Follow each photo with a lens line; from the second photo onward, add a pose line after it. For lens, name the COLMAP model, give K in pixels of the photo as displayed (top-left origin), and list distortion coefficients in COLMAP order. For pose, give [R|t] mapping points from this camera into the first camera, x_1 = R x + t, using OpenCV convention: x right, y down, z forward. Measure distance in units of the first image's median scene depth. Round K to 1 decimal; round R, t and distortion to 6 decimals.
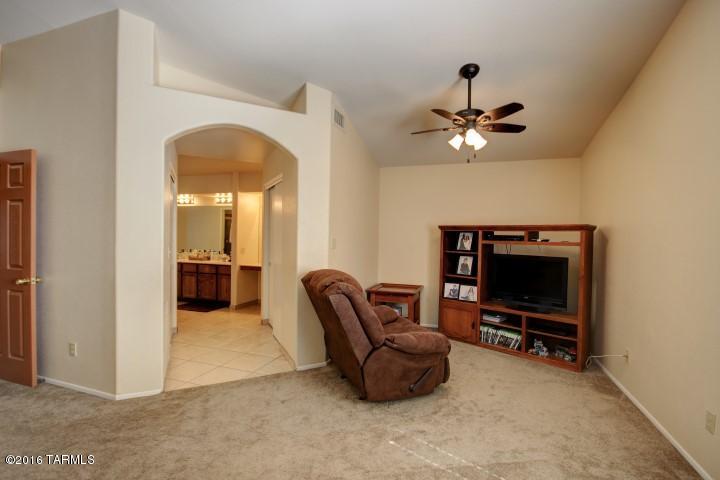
lens RADIAL K [[336.3, 0, 359.4], [0, 336.3, 239.3], [0, 0, 1]] dist [0.009104, -0.007202]
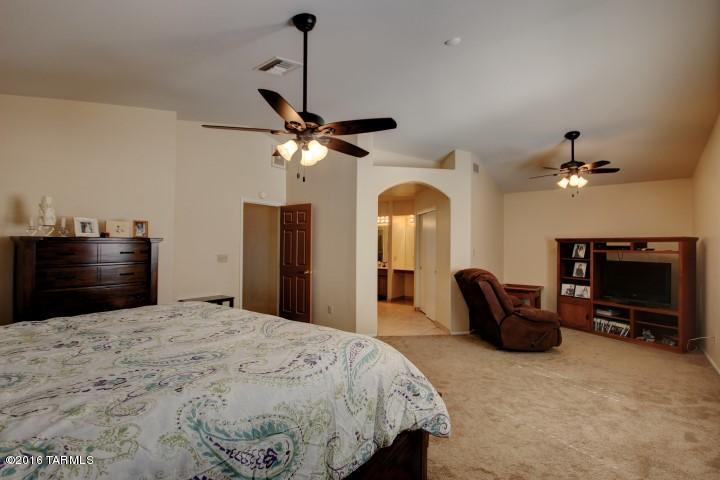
lens RADIAL K [[336.3, 0, 364.0], [0, 336.3, 241.4], [0, 0, 1]] dist [0.009104, -0.007202]
pose [[0.949867, -0.013184, -0.312377, -0.070179], [0.005157, 0.999635, -0.026508, 0.000986], [0.312613, 0.023568, 0.949588, -0.556460]]
